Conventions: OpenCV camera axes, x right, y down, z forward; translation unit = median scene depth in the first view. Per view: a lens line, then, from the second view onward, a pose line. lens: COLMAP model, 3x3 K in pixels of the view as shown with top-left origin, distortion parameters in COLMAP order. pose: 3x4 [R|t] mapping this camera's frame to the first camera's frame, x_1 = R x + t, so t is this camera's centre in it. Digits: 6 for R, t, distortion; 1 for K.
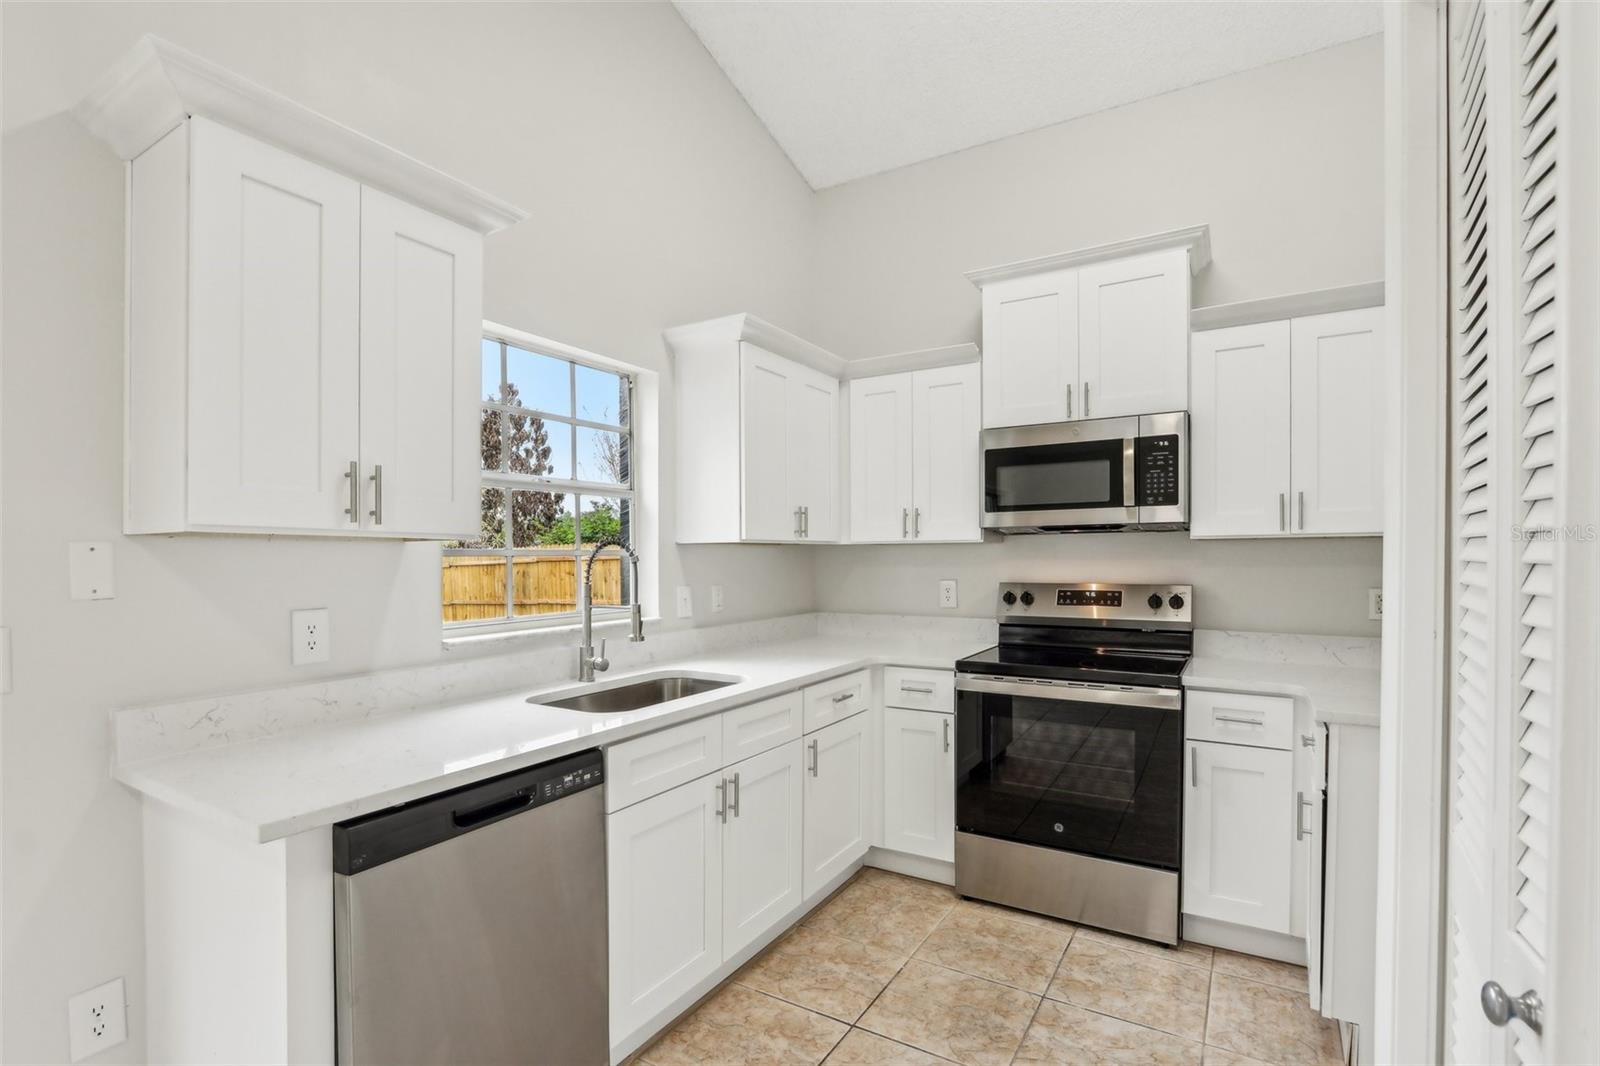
lens RADIAL K [[742.7, 0, 781.5], [0, 742.7, 568.9], [0, 0, 1]] dist [-0.011909, 0.002014]
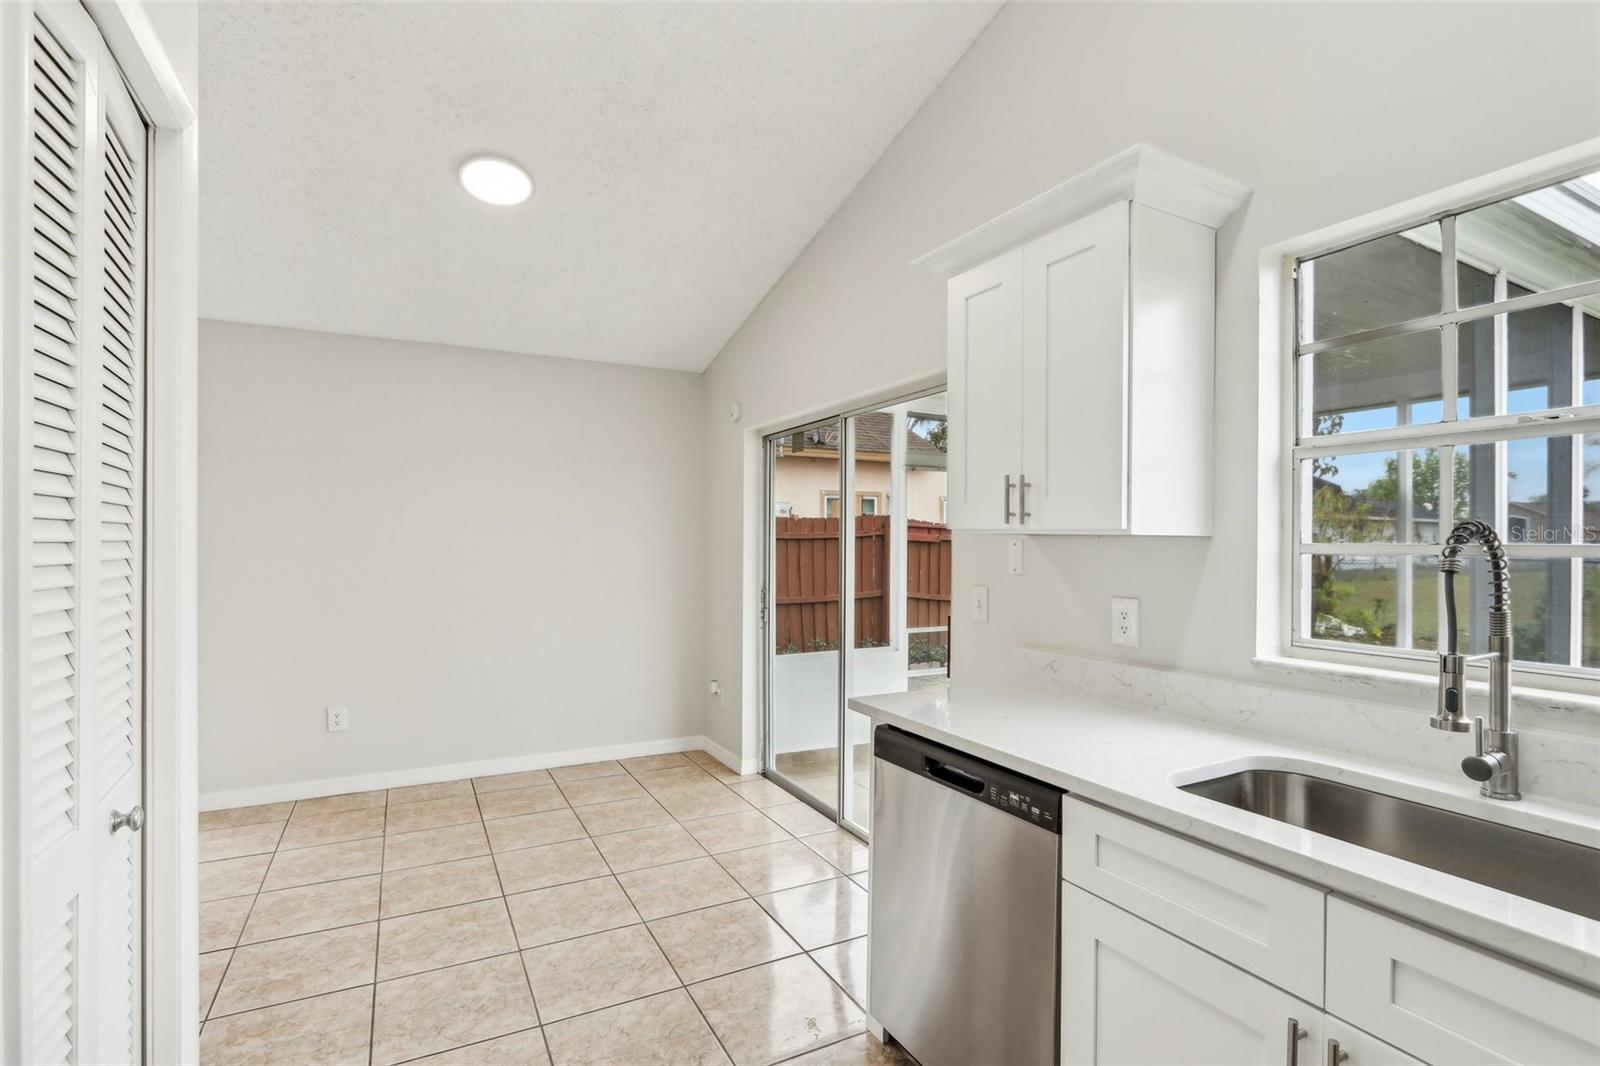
lens RADIAL K [[742.7, 0, 791.4], [0, 742.7, 540.2], [0, 0, 1]] dist [-0.011909, 0.002014]
pose [[-0.493912, -0.000135, -0.869512, 0.460628], [-0.018313, 0.999780, 0.010247, -0.027268], [0.869319, 0.020985, -0.493806, 0.863030]]
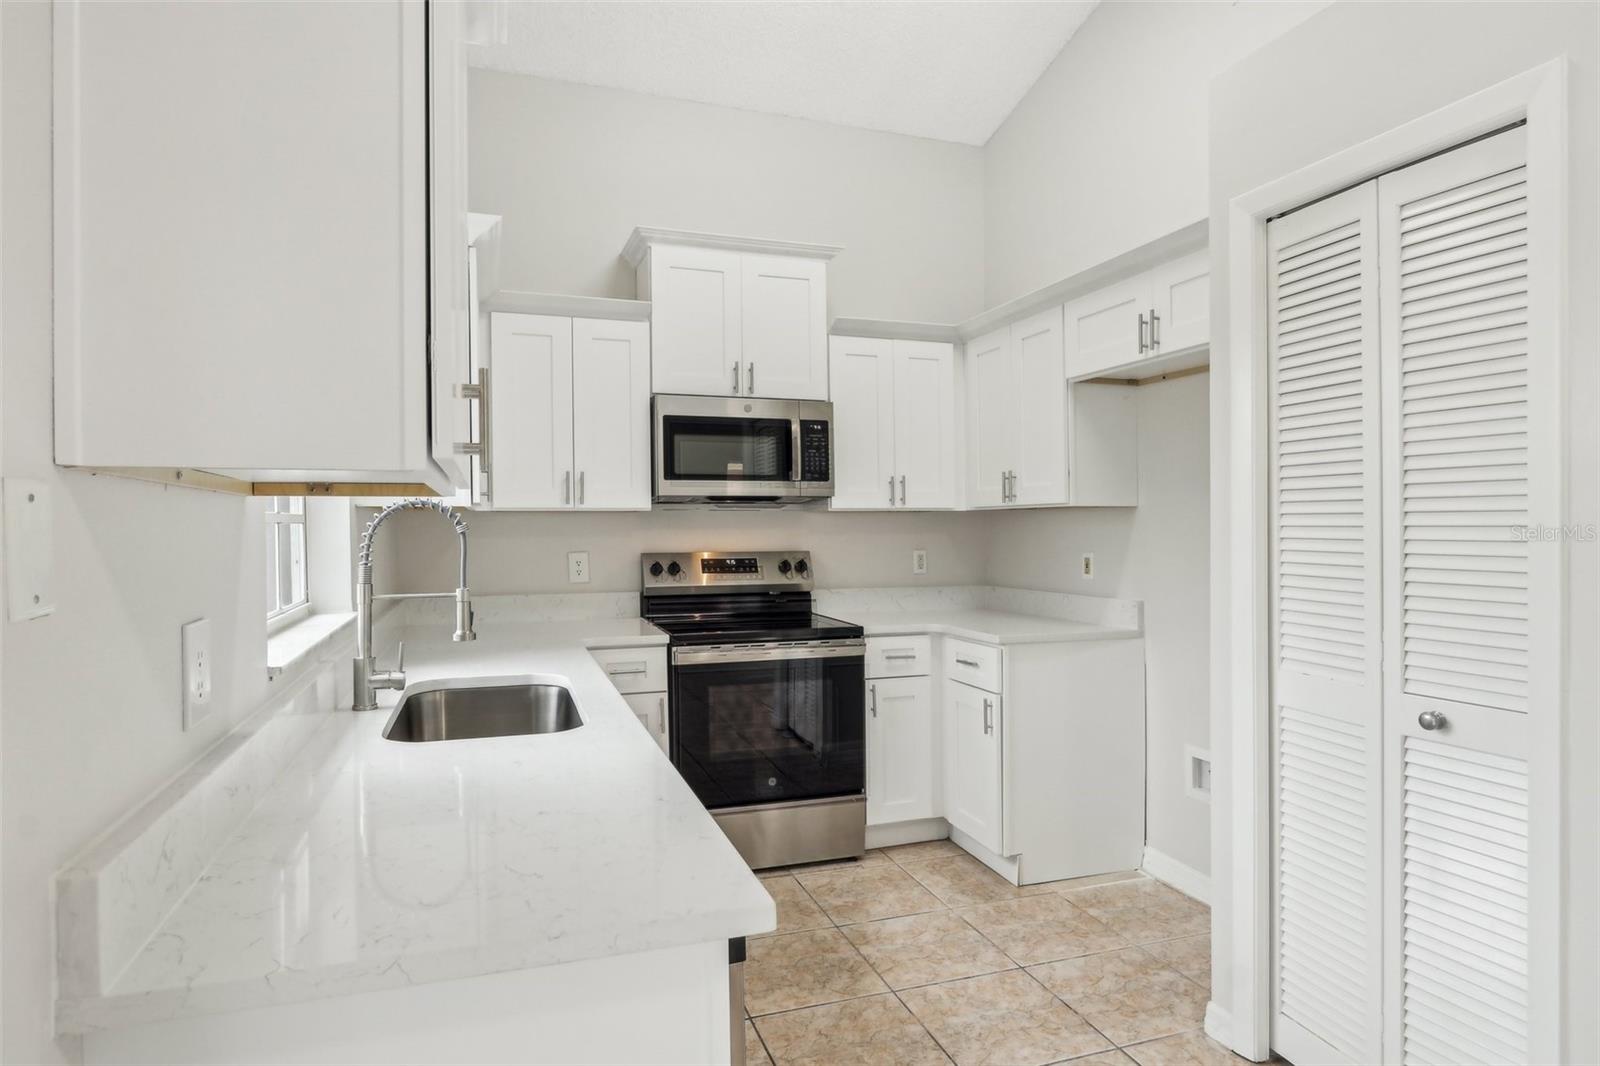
lens RADIAL K [[870.3, 0, 750.5], [0, 870.3, 527.5], [0, 0, 1]] dist [-0.018626, -0.000595]
pose [[0.649786, 0.000973, 0.760117, -0.655531], [0.012759, 0.999844, -0.012187, 0.000880], [-0.760010, 0.017618, 0.649672, 0.233564]]
